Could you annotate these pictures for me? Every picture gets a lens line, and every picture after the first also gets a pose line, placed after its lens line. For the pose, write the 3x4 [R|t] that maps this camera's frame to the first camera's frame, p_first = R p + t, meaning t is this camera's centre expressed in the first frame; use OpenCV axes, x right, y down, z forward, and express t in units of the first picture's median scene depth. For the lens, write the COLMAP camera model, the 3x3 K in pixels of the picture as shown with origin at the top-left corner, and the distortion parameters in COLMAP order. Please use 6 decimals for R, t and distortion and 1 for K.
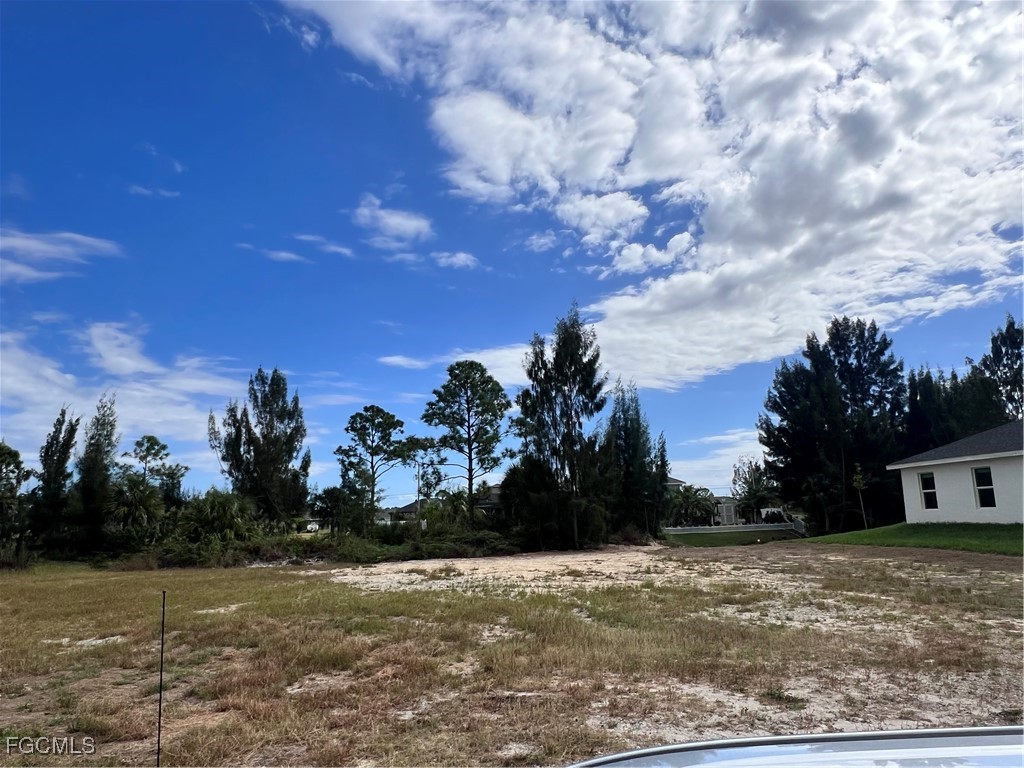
lens RADIAL K [[684.9, 0, 512.0], [0, 684.9, 384.0], [0, 0, 1]] dist [-0.000078, 0.000690]
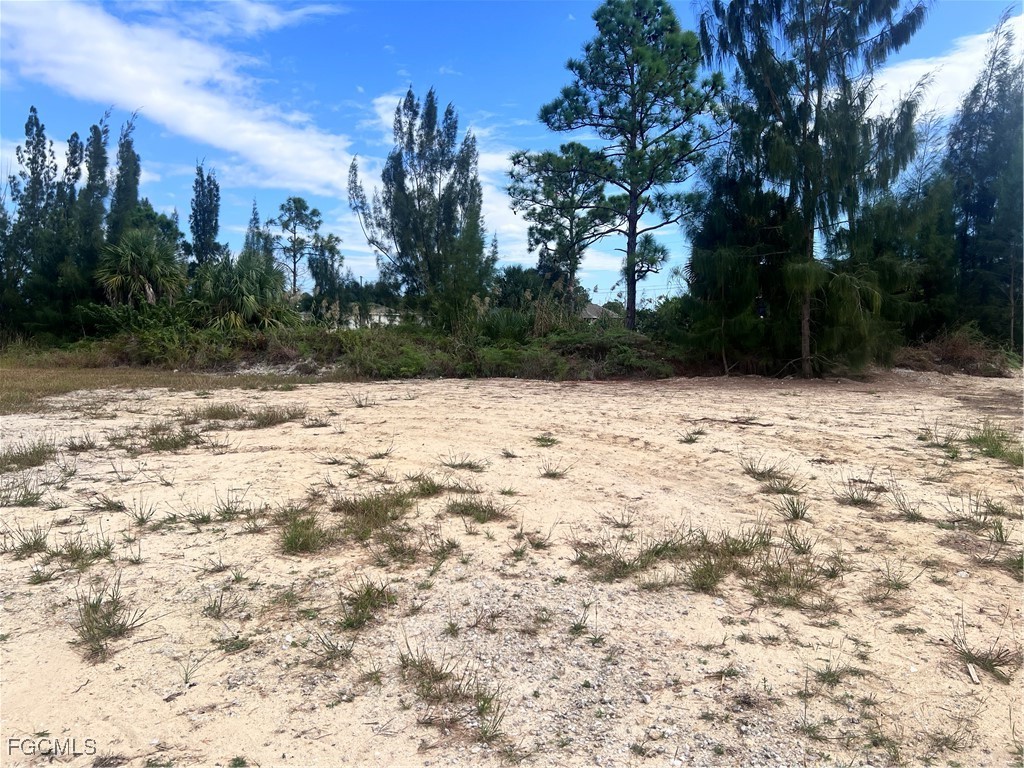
lens RADIAL K [[794.5, 0, 492.3], [0, 794.5, 408.7], [0, 0, 1]] dist [0.033367, -0.002248]
pose [[0.907927, 0.077386, -0.411923, 0.070366], [0.050610, 0.955374, 0.291032, 0.054909], [0.416062, -0.285084, 0.863493, 0.253134]]
